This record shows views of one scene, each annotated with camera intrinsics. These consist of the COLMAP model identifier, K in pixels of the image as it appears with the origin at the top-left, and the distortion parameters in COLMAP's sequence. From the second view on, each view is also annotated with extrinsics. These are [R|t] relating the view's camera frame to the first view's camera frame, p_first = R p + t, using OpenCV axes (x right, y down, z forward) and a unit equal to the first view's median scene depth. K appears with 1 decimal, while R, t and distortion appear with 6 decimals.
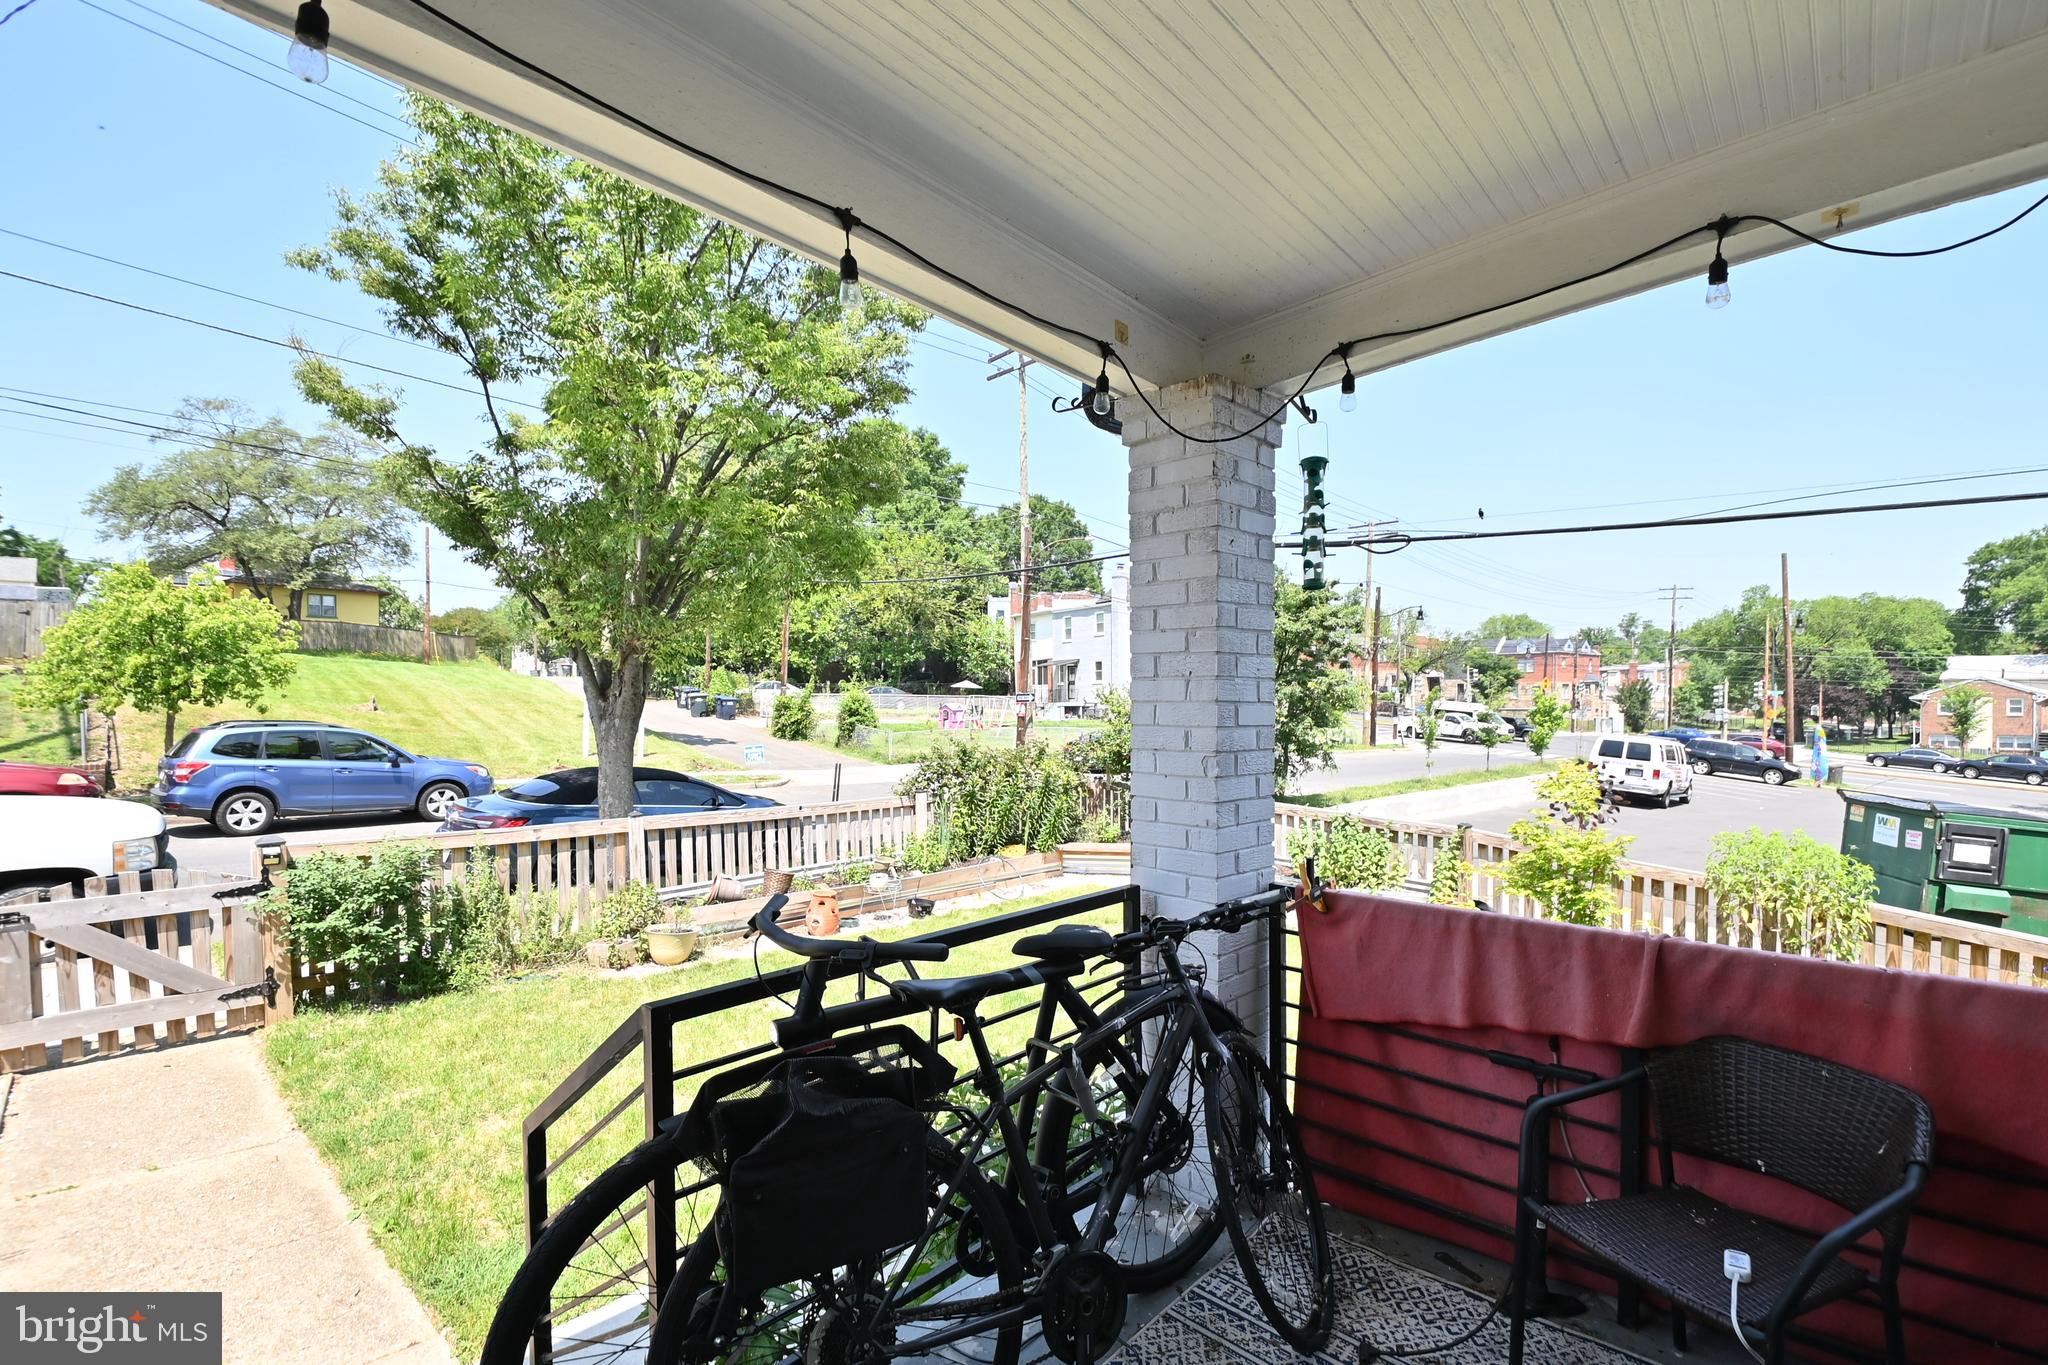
lens RADIAL K [[901.2, 0, 1029.5], [0, 901.2, 678.7], [0, 0, 1]] dist [0.006649, -0.016970]
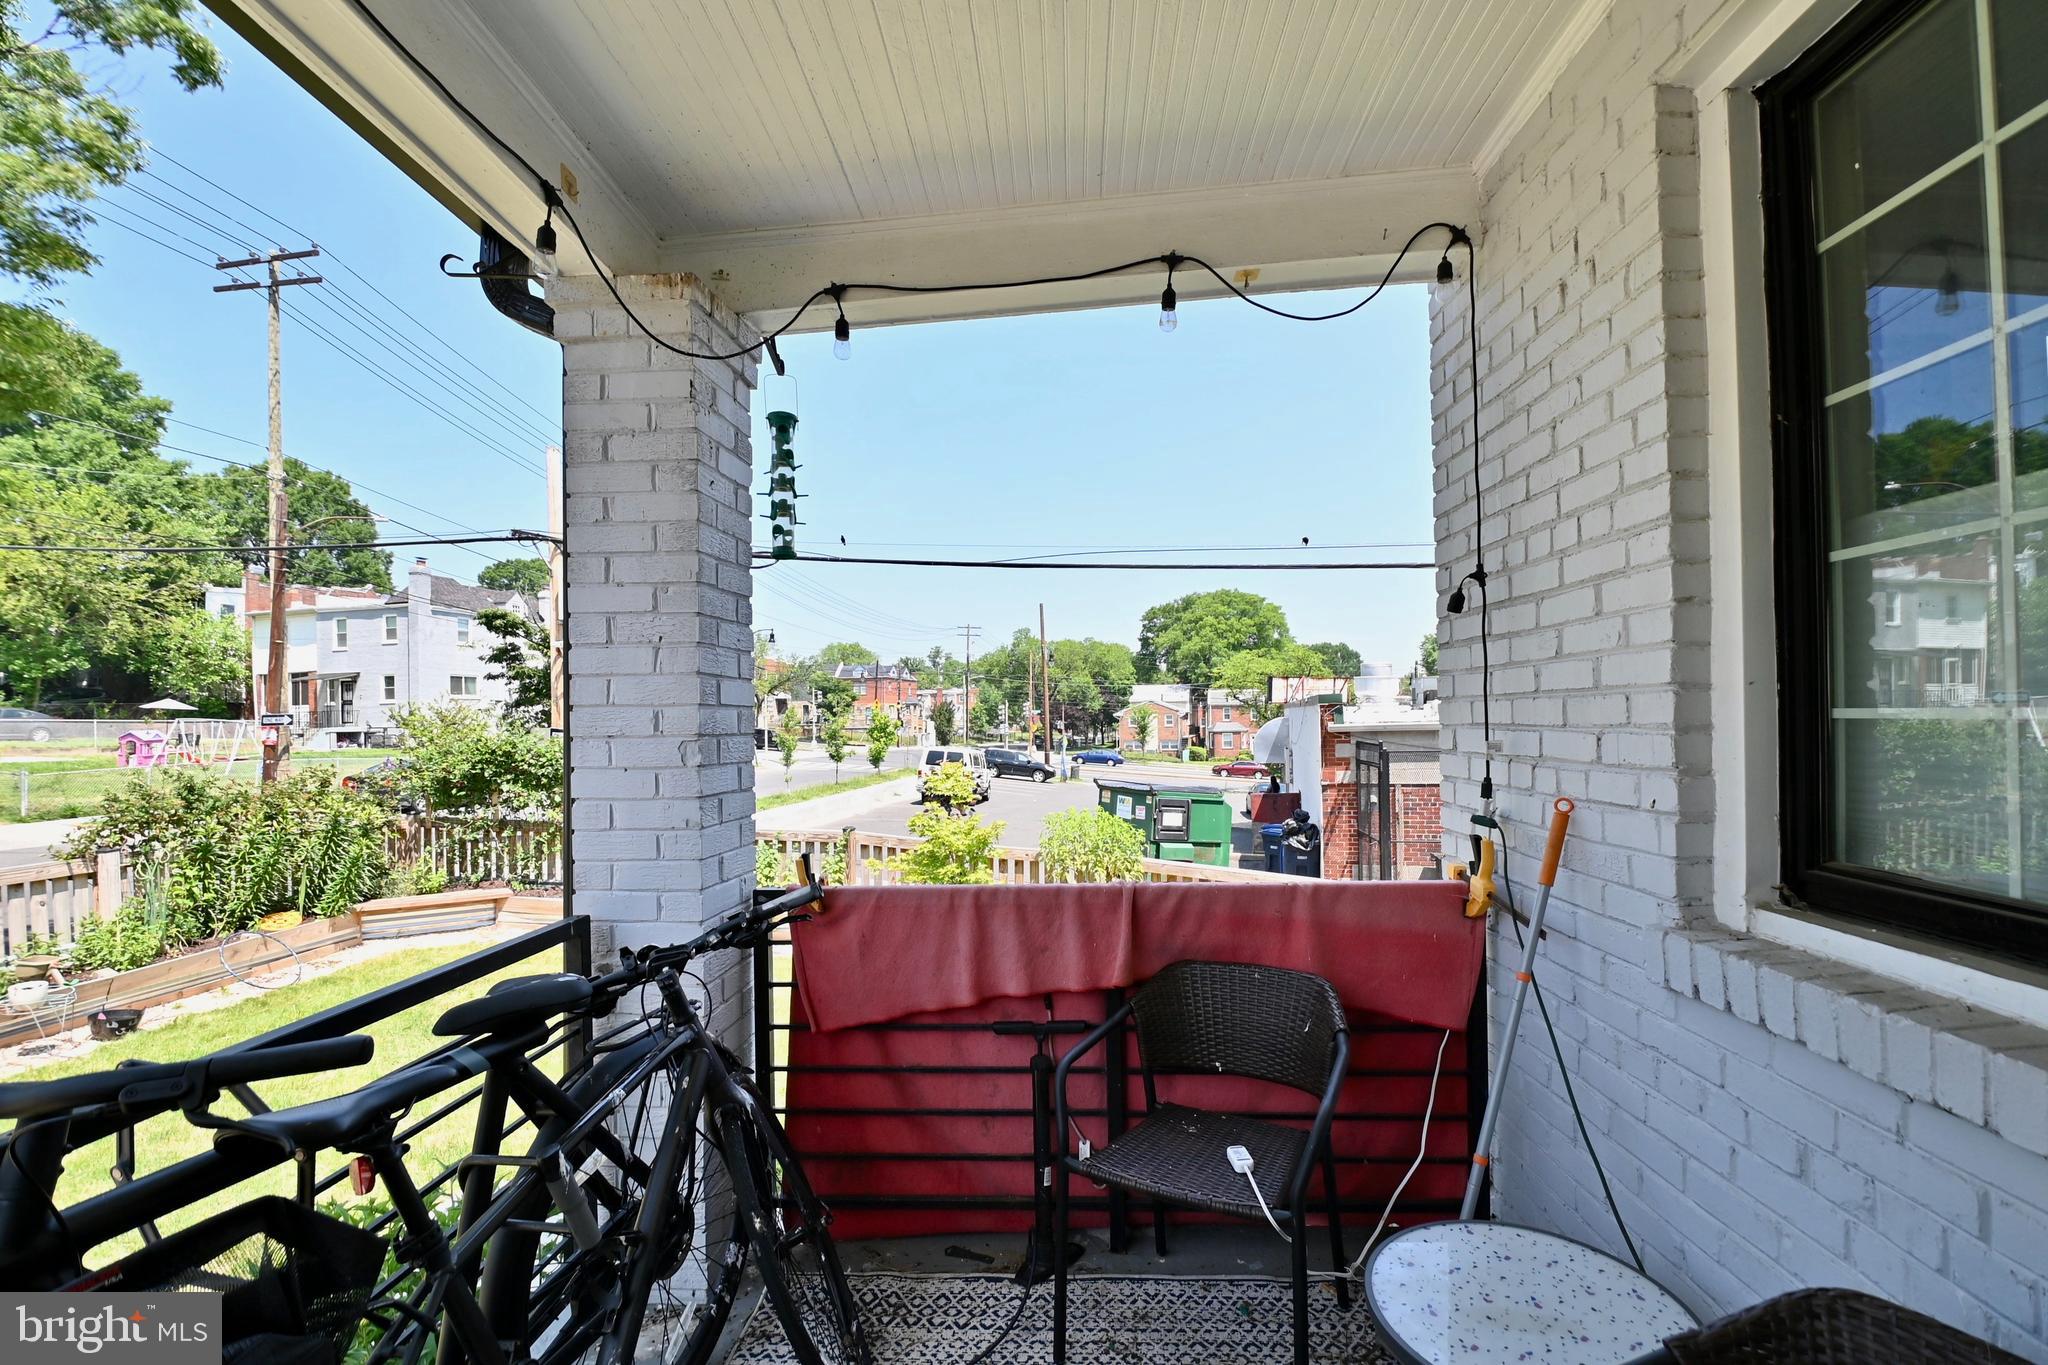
lens RADIAL K [[901.2, 0, 1025.9], [0, 901.2, 699.2], [0, 0, 1]] dist [0.006649, -0.016970]
pose [[0.761529, 0.006761, 0.648096, -0.082453], [-0.001804, 0.999964, -0.008312, 0.048062], [-0.648128, 0.005161, 0.761514, 0.163970]]
